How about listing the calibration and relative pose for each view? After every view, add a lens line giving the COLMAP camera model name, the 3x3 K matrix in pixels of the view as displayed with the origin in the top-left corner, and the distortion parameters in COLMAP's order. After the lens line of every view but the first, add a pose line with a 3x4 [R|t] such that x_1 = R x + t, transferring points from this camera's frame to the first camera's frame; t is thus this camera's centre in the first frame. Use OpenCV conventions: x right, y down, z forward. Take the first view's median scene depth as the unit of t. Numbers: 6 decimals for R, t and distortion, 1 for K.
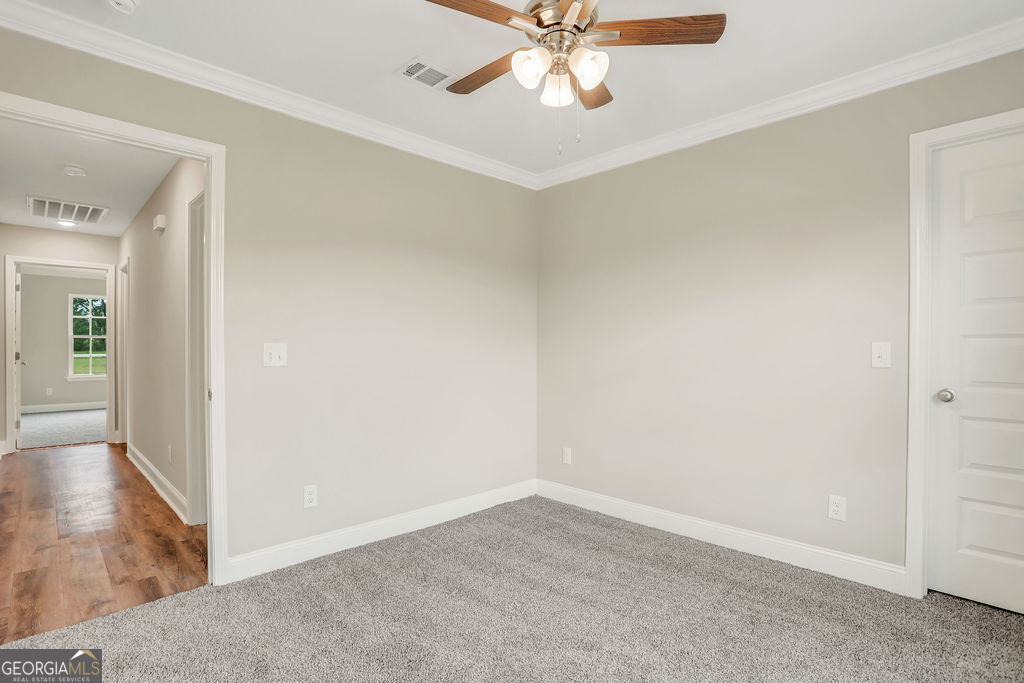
lens RADIAL K [[506.2, 0, 512.1], [0, 506.2, 352.3], [0, 0, 1]] dist [-0.053704, 0.019643]
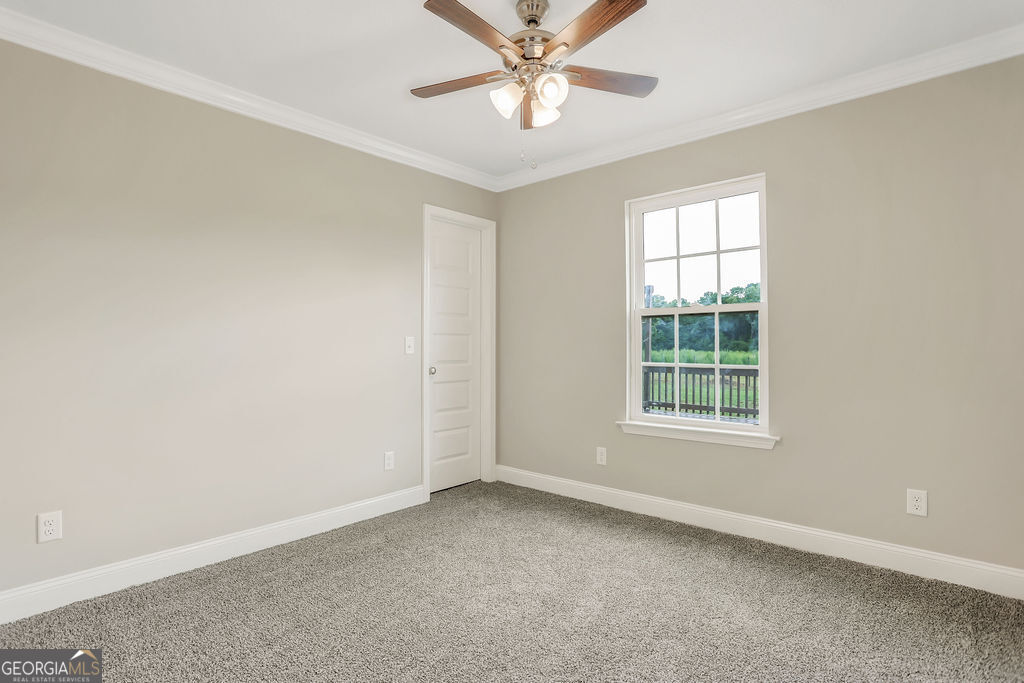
lens RADIAL K [[506.2, 0, 510.1], [0, 506.2, 334.0], [0, 0, 1]] dist [-0.053704, 0.019643]
pose [[-0.065253, 0.016951, 0.997725, -0.770709], [0.005481, 0.999847, -0.016628, -0.002943], [-0.997854, 0.004384, -0.065336, 0.814682]]
